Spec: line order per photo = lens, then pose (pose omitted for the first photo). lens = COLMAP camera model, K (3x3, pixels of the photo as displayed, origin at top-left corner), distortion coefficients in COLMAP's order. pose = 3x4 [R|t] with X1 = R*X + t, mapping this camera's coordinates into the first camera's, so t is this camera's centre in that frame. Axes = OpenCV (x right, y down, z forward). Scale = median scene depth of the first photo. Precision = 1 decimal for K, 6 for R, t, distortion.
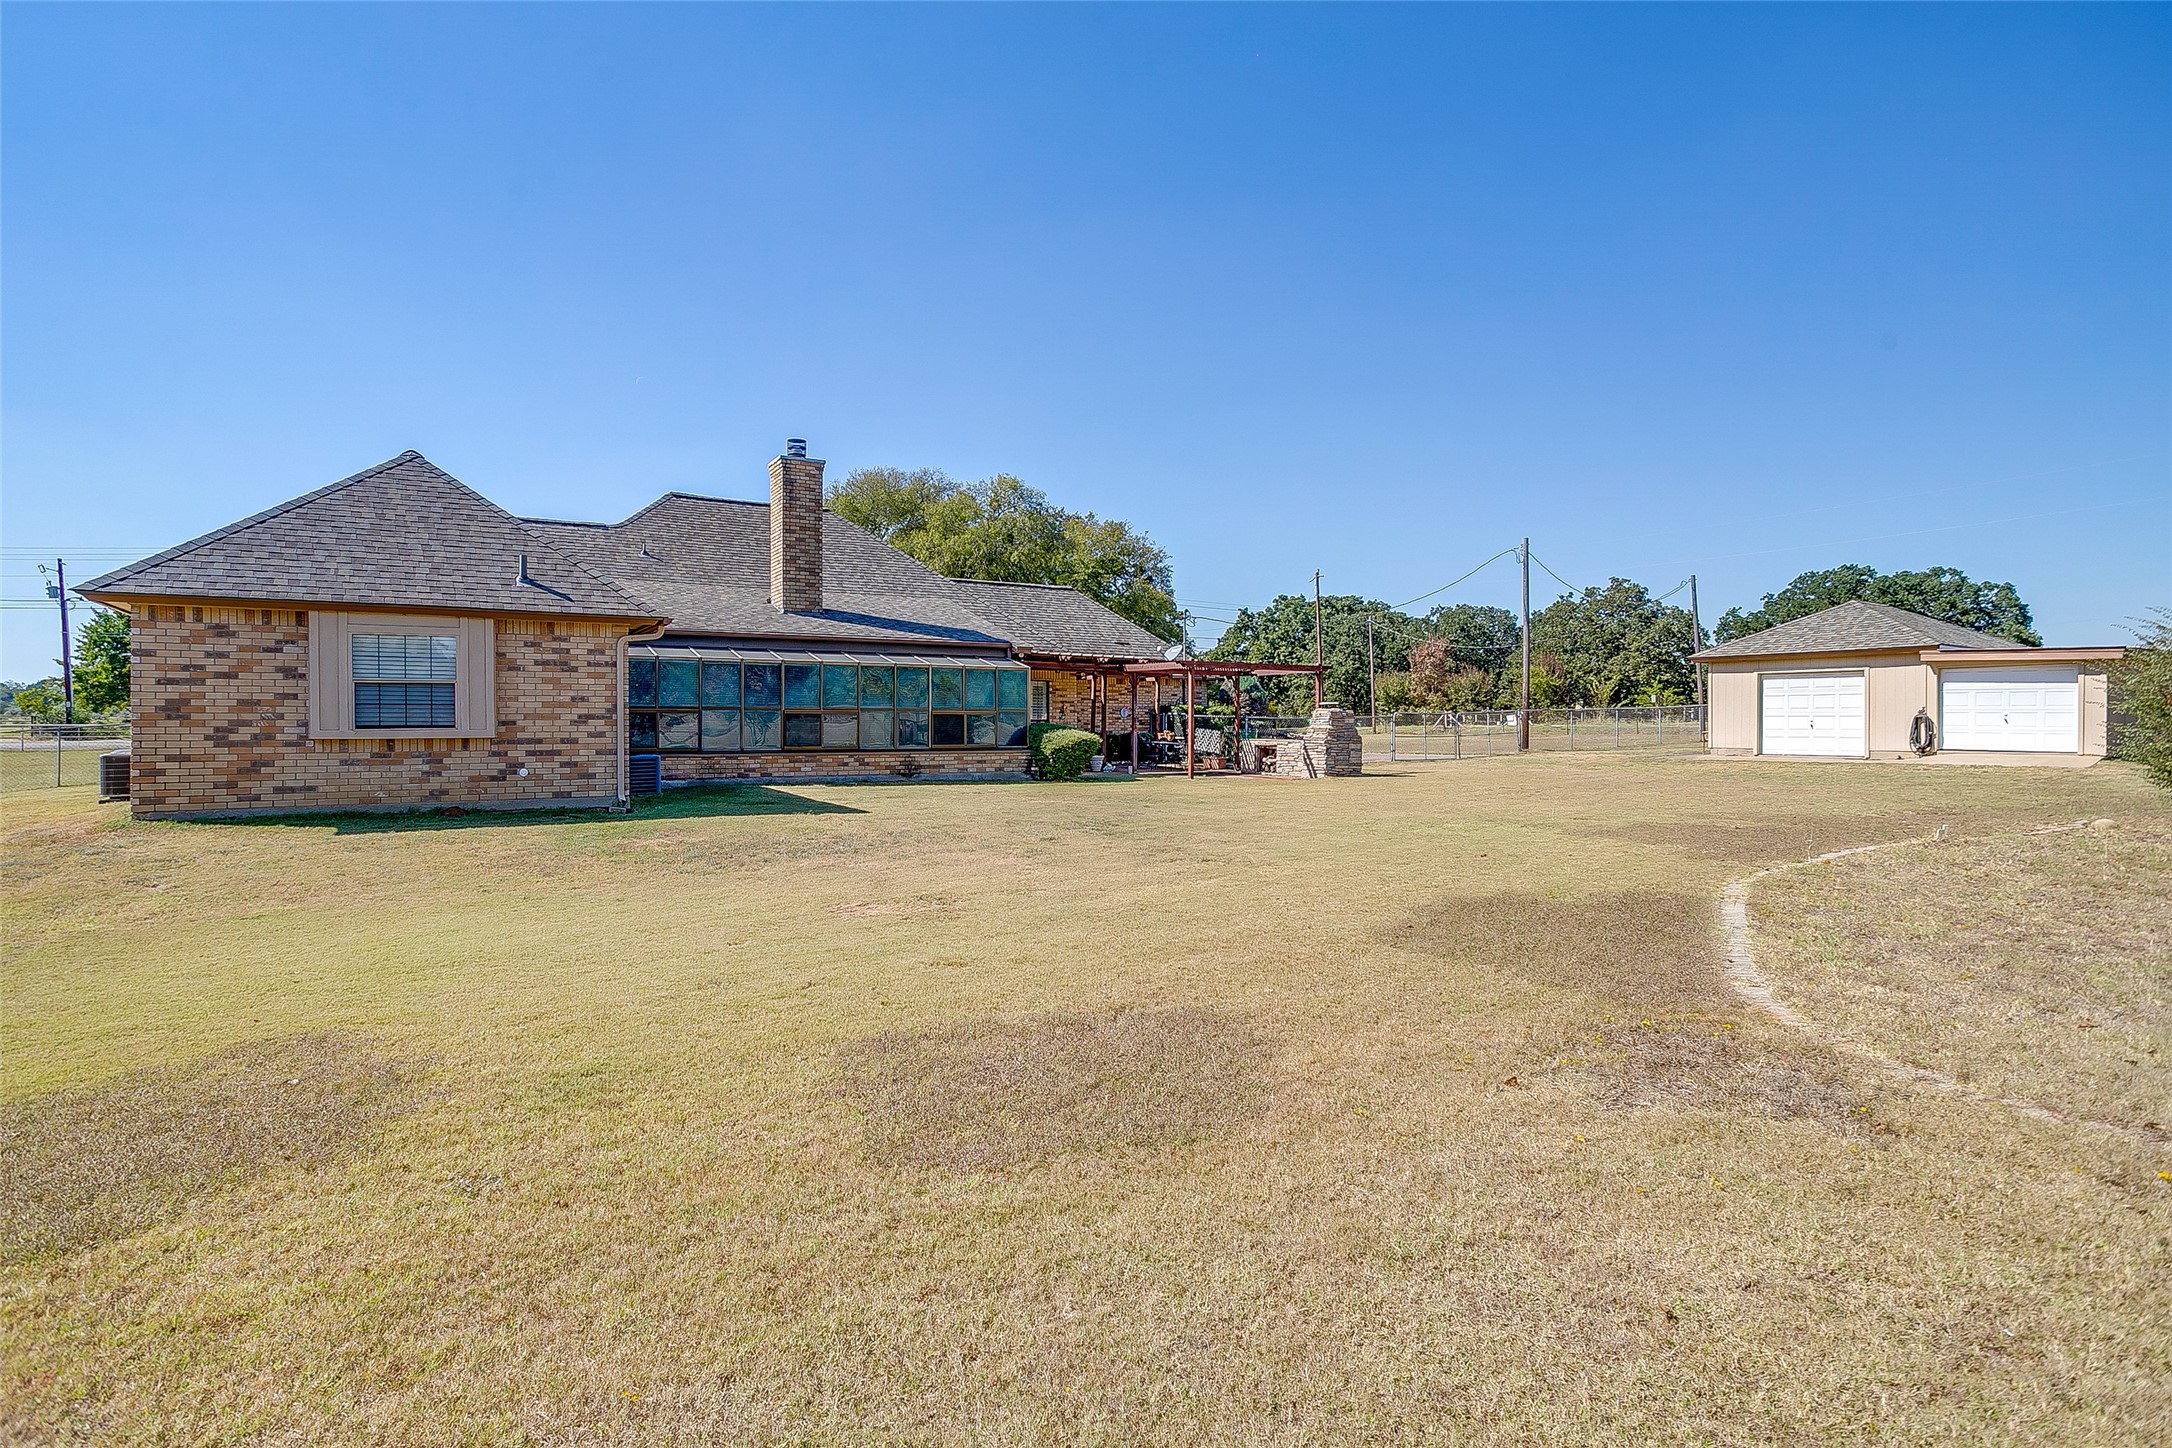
lens RADIAL K [[1079.2, 0, 1096.0], [0, 1079.2, 725.2], [0, 0, 1]] dist [-0.060552, 0.040439]
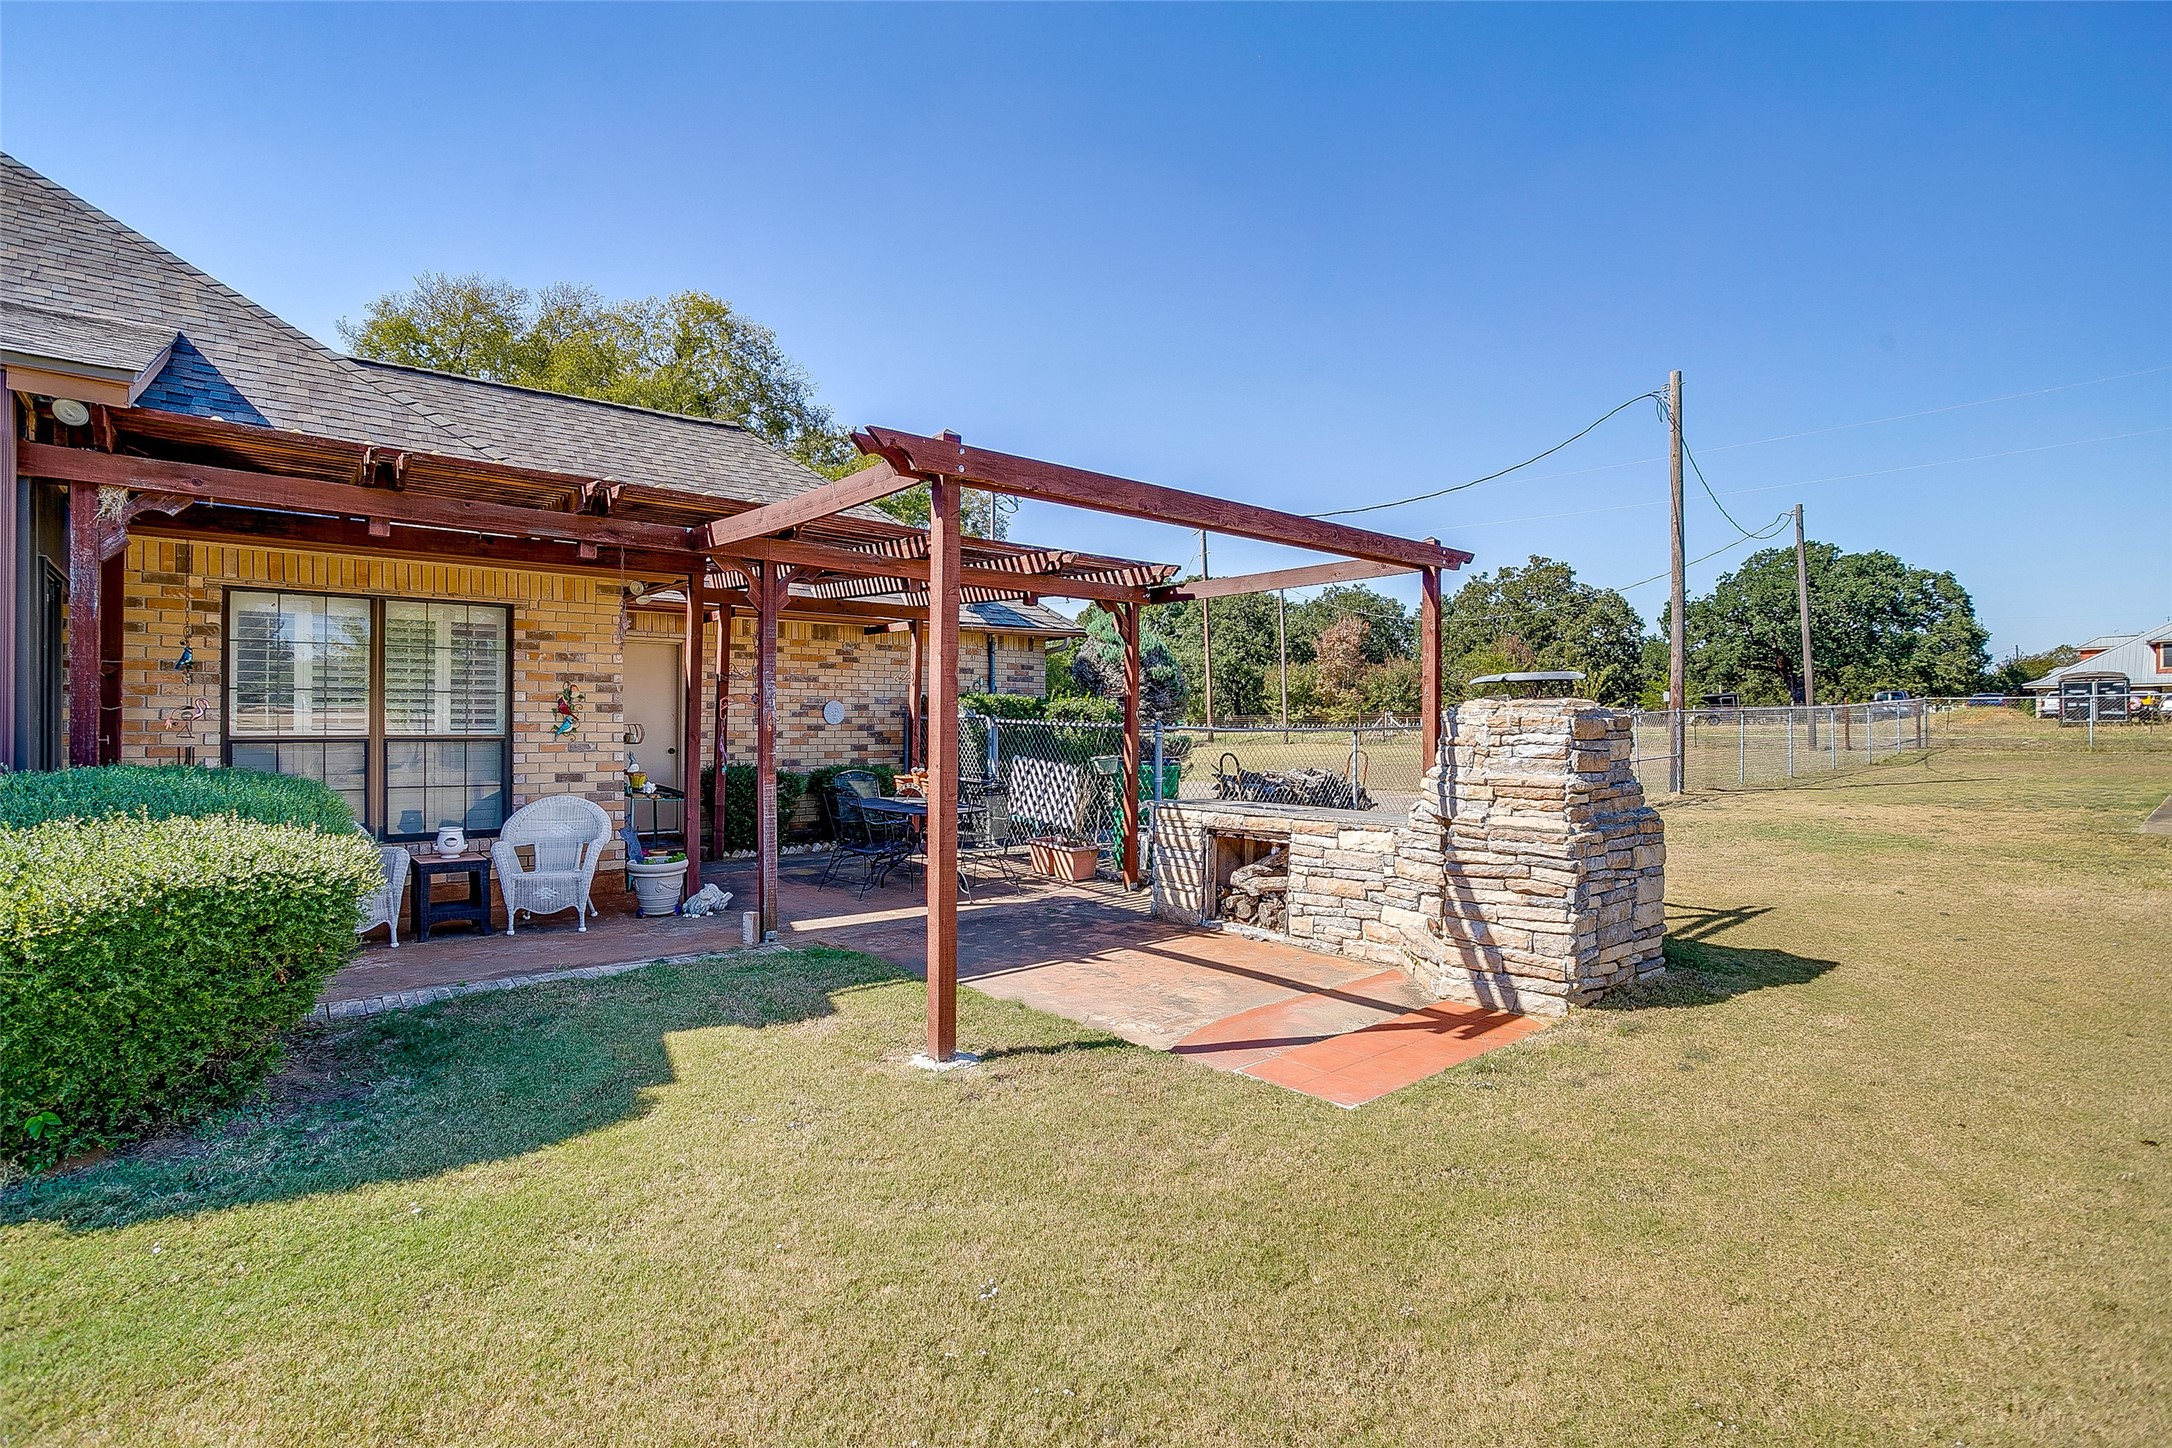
lens RADIAL K [[1079.2, 0, 1096.0], [0, 1079.2, 725.2], [0, 0, 1]] dist [-0.060552, 0.040439]
pose [[0.990340, 0.001143, 0.138653, 0.069797], [-0.001034, 0.999999, -0.000857, -0.007393], [-0.138654, 0.000706, 0.990341, 0.631313]]
